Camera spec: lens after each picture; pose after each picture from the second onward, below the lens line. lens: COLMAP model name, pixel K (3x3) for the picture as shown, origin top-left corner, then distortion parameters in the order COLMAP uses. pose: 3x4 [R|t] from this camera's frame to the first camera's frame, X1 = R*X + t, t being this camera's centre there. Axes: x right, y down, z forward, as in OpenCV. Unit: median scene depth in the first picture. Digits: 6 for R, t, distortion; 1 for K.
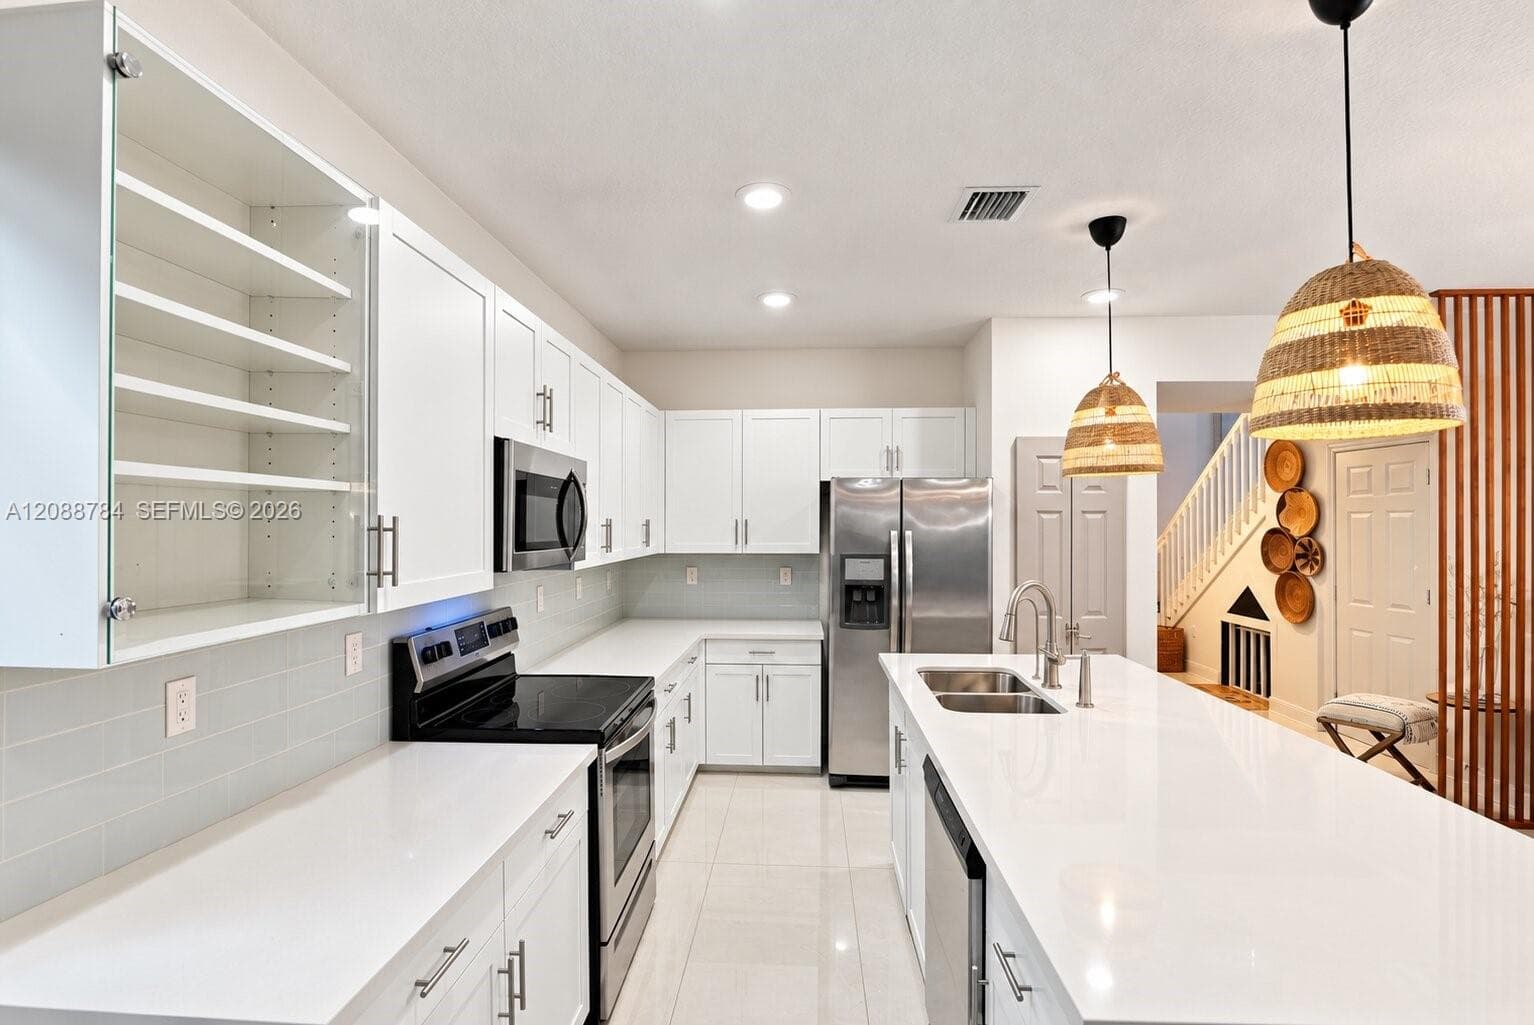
lens RADIAL K [[731.6, 0, 768.9], [0, 731.6, 521.4], [0, 0, 1]] dist [-0.004594, -0.000462]
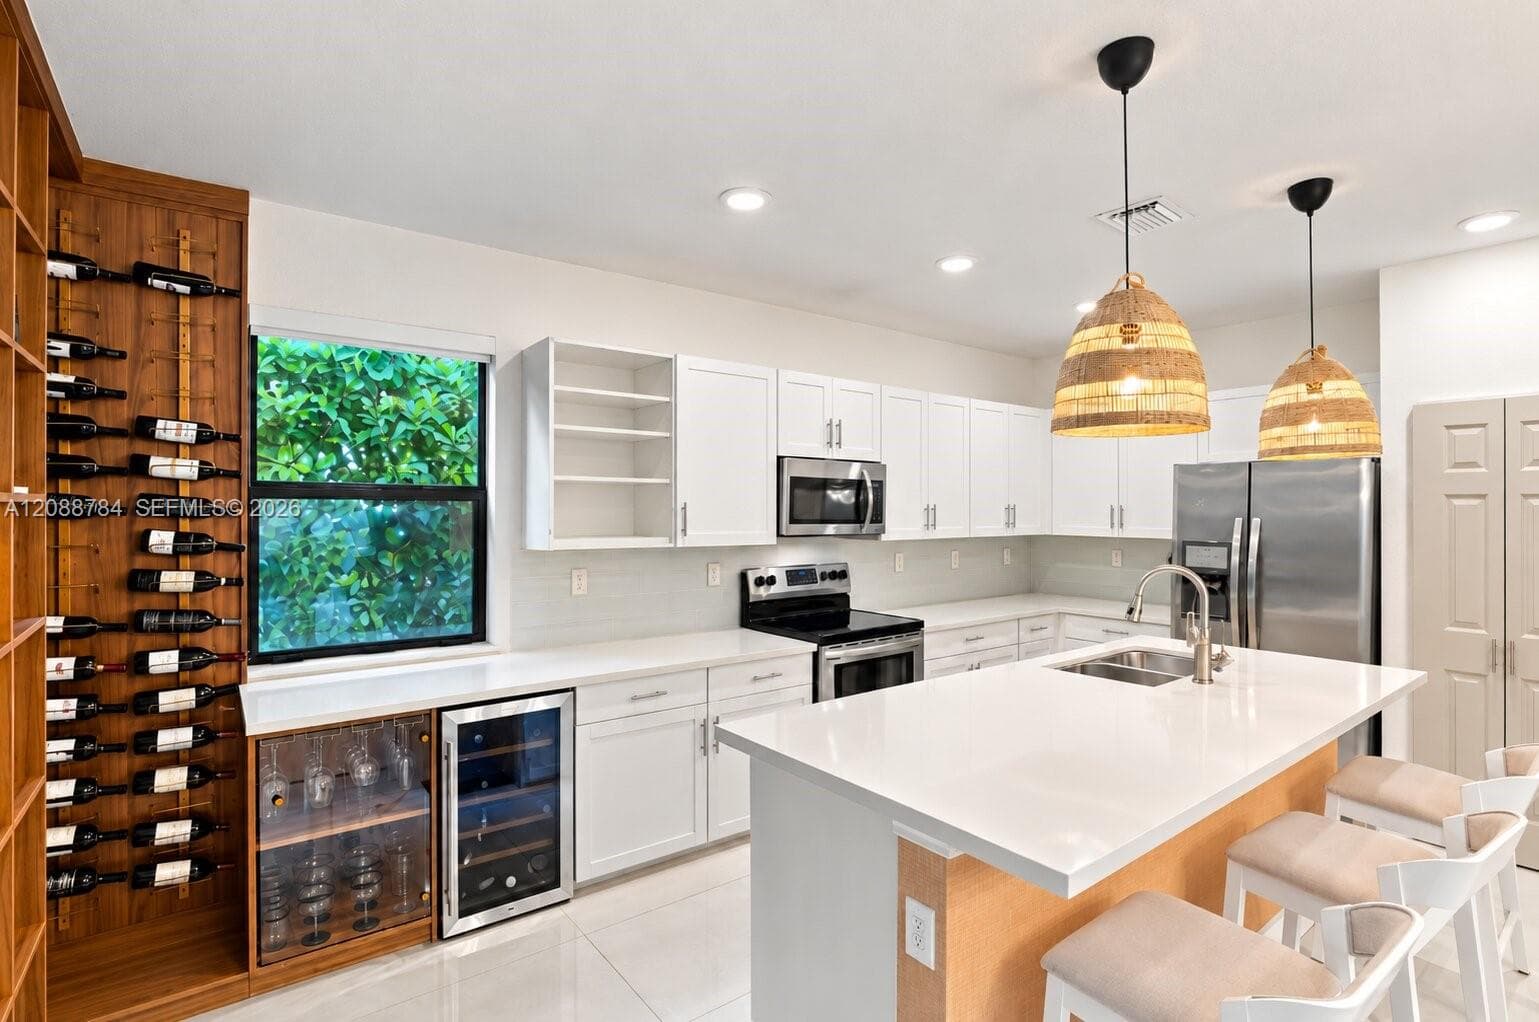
lens RADIAL K [[742.2, 0, 769.5], [0, 742.2, 511.0], [0, 0, 1]] dist [-0.004164, -0.000330]
pose [[0.662787, 0.006724, -0.748777, 0.481961], [-0.005019, 0.999977, 0.004537, 0.003187], [0.748791, 0.000752, 0.662806, -0.088344]]
